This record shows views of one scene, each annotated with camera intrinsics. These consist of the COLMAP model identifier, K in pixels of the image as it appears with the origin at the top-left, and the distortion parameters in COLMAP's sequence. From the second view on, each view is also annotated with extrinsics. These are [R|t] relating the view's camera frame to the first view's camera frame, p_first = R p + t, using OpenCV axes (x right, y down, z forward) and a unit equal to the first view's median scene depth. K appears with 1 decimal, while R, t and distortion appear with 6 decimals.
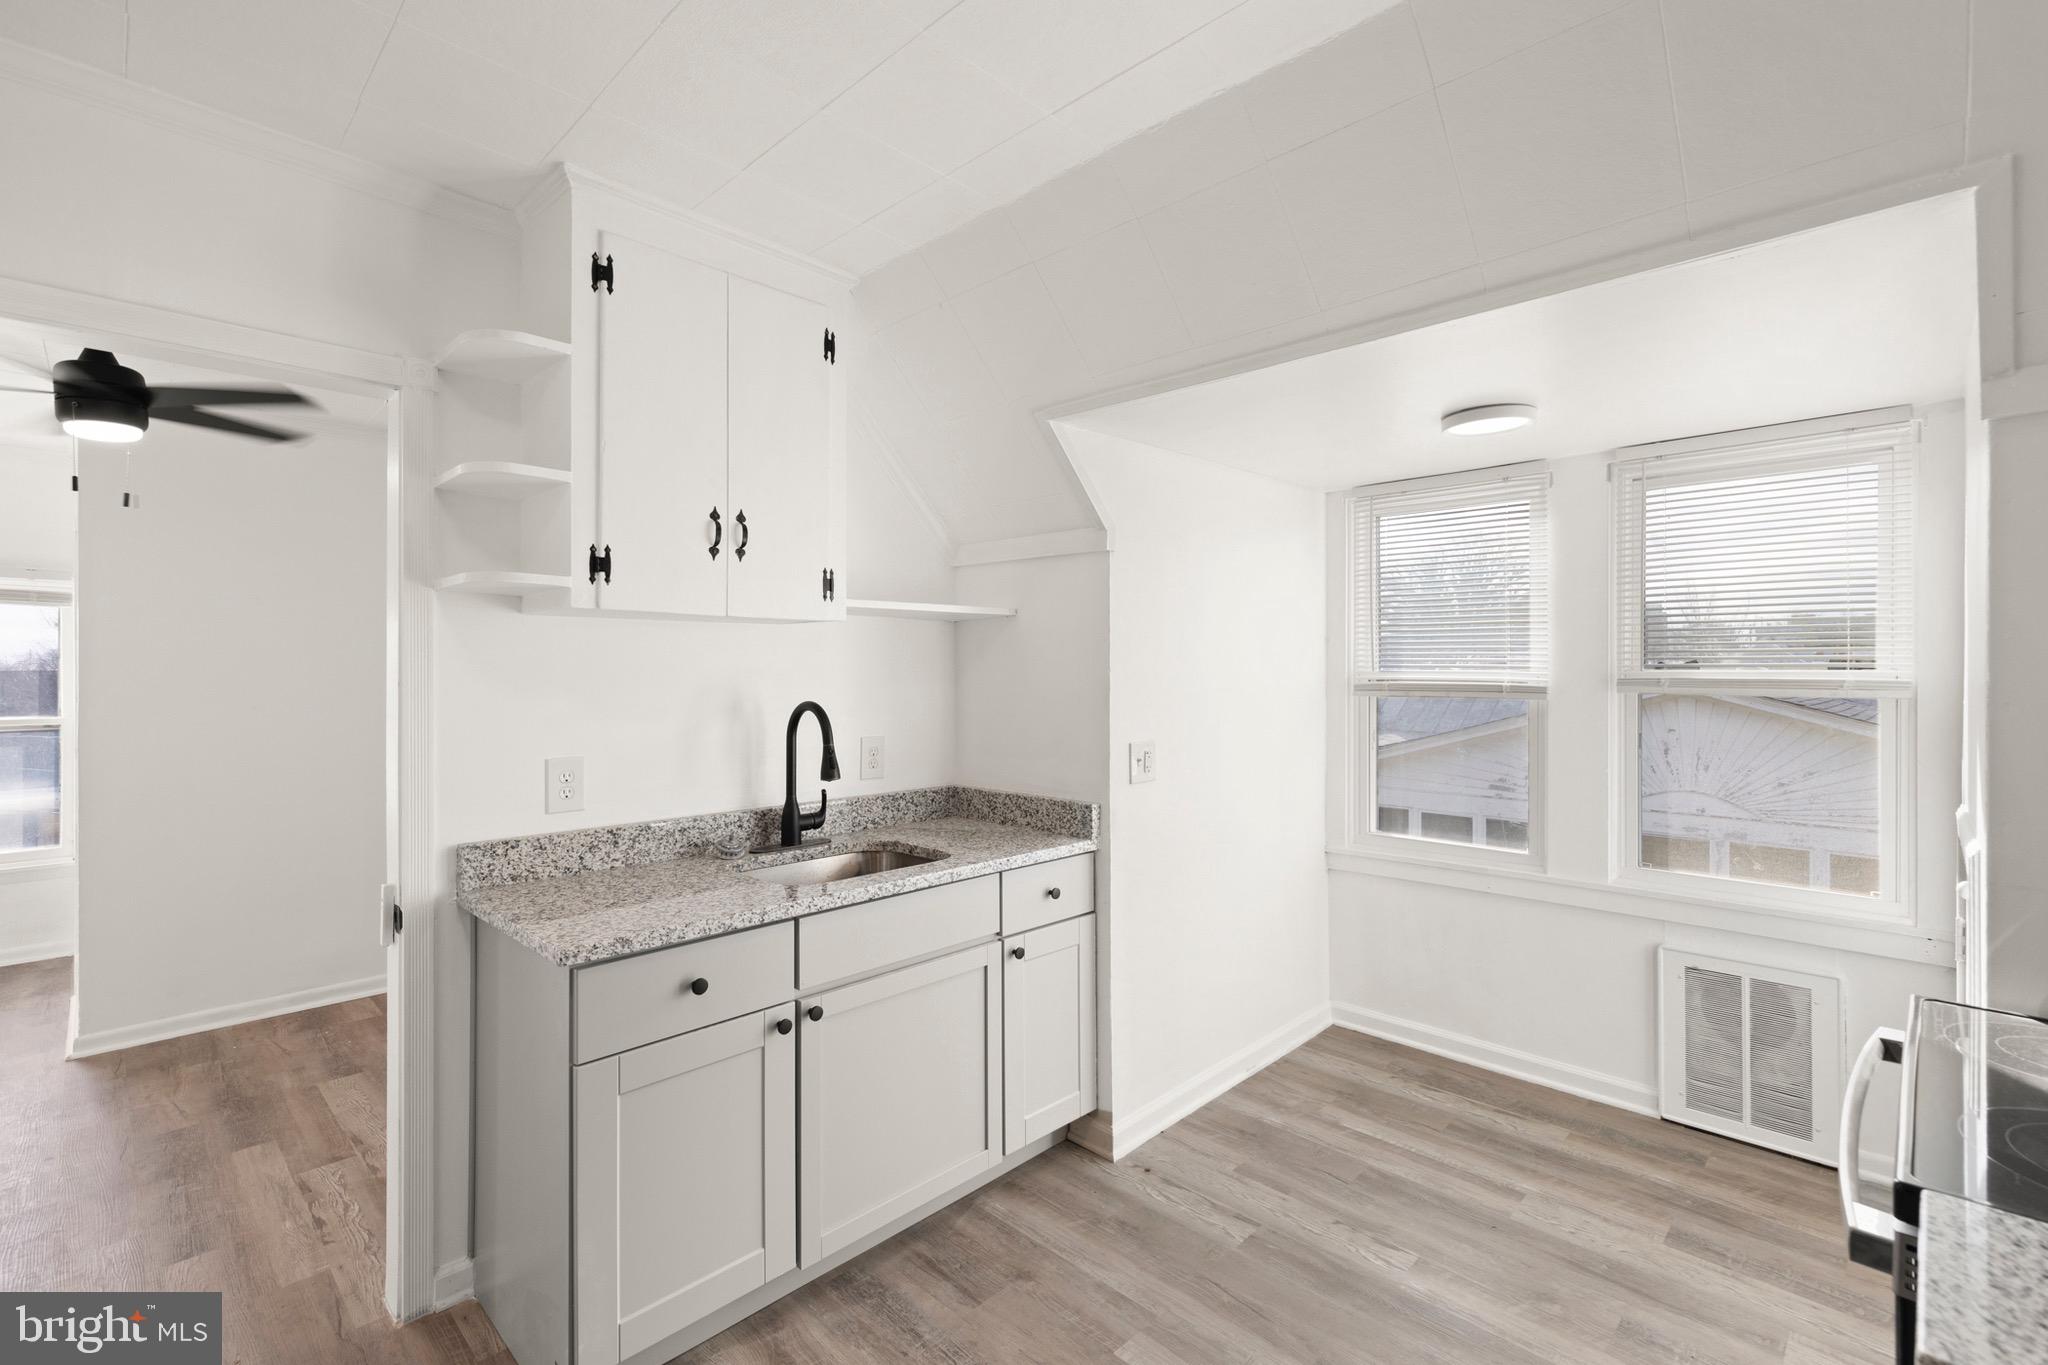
lens RADIAL K [[932.4, 0, 1021.5], [0, 932.4, 661.7], [0, 0, 1]] dist [0.013956, -0.000078]
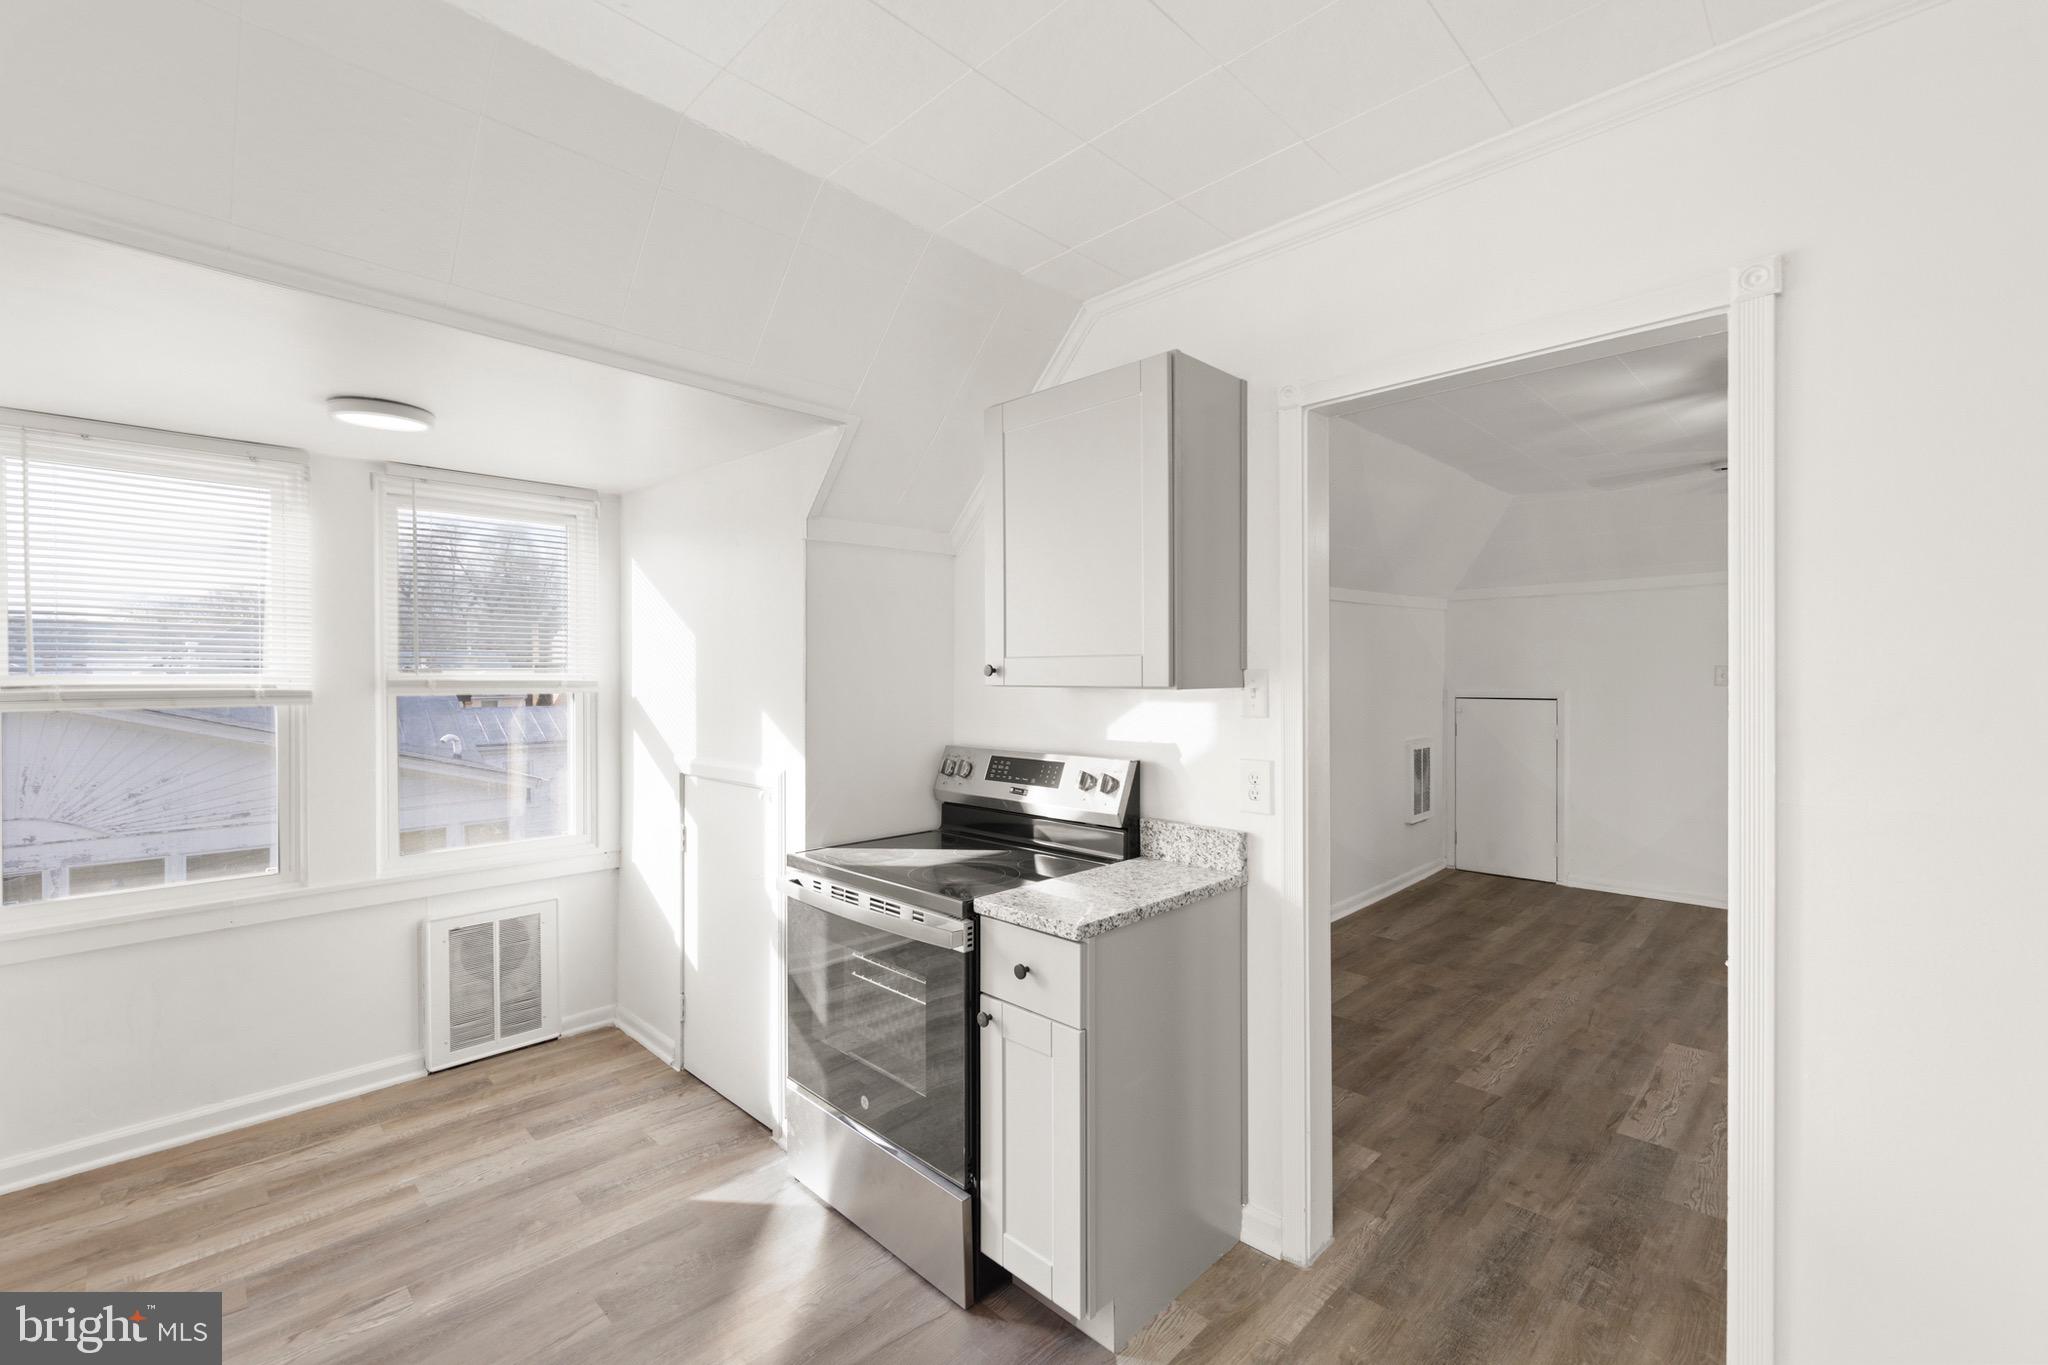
lens RADIAL K [[885.1, 0, 1031.7], [0, 885.1, 675.0], [0, 0, 1]] dist [0.003280, 0.000648]
pose [[-0.007329, -0.005373, 0.999959, -0.372723], [-0.000579, 0.999985, 0.005369, 0.005938], [-0.999973, -0.000540, -0.007332, 0.291303]]
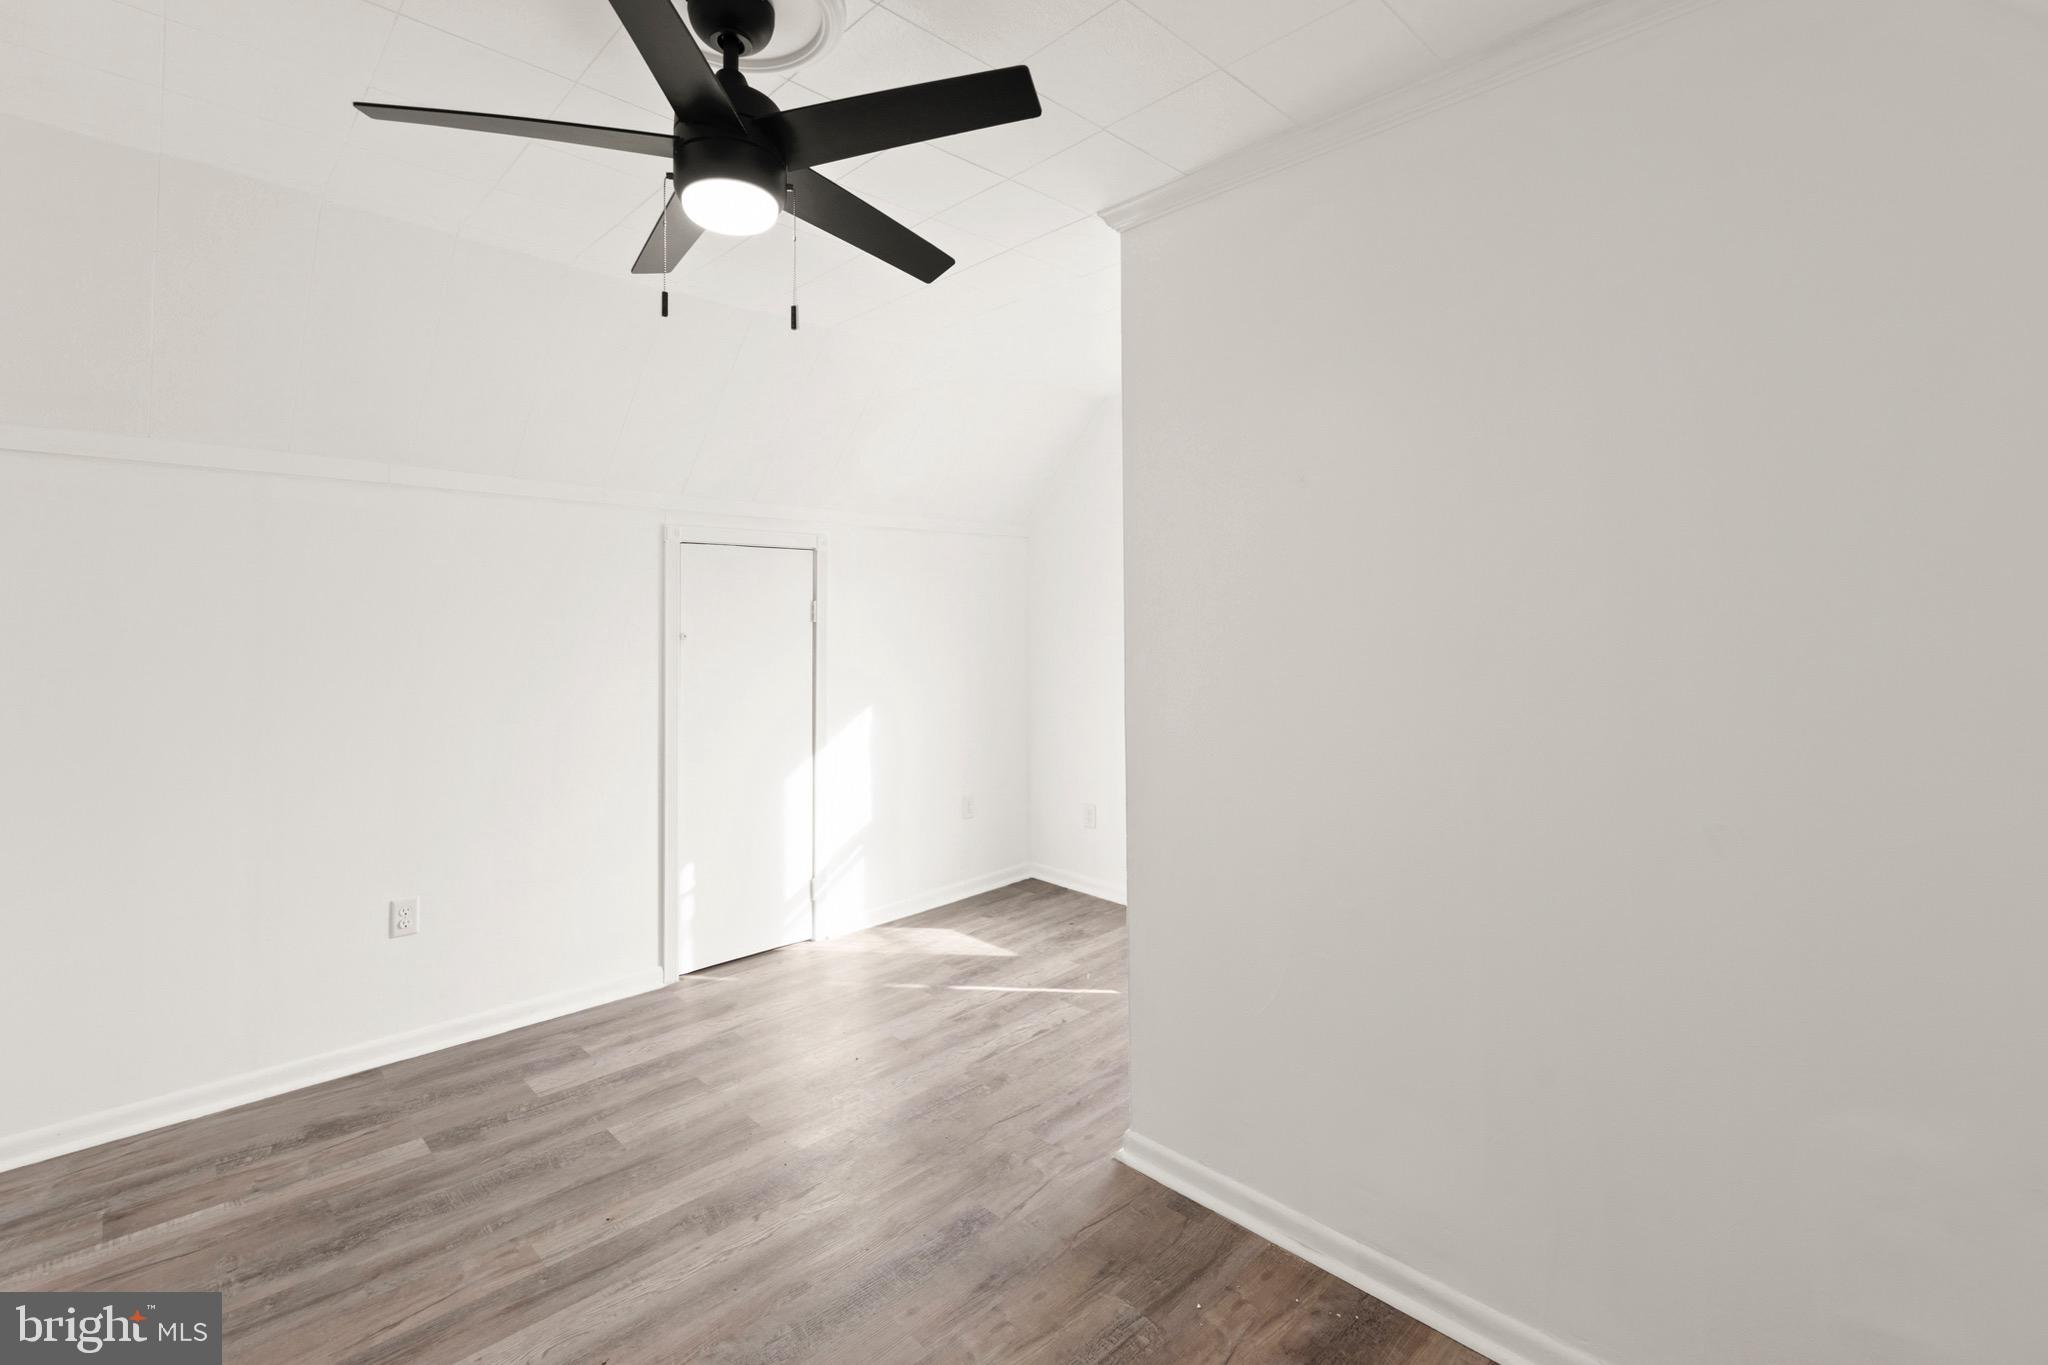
lens RADIAL K [[892.1, 0, 962.9], [0, 892.1, 616.6], [0, 0, 1]] dist [-0.001786, -0.000219]
pose [[-0.035521, -0.003875, -0.999361, -0.530647], [0.013176, 0.999904, -0.004346, 0.023927], [0.999282, -0.013322, -0.035467, 1.492155]]
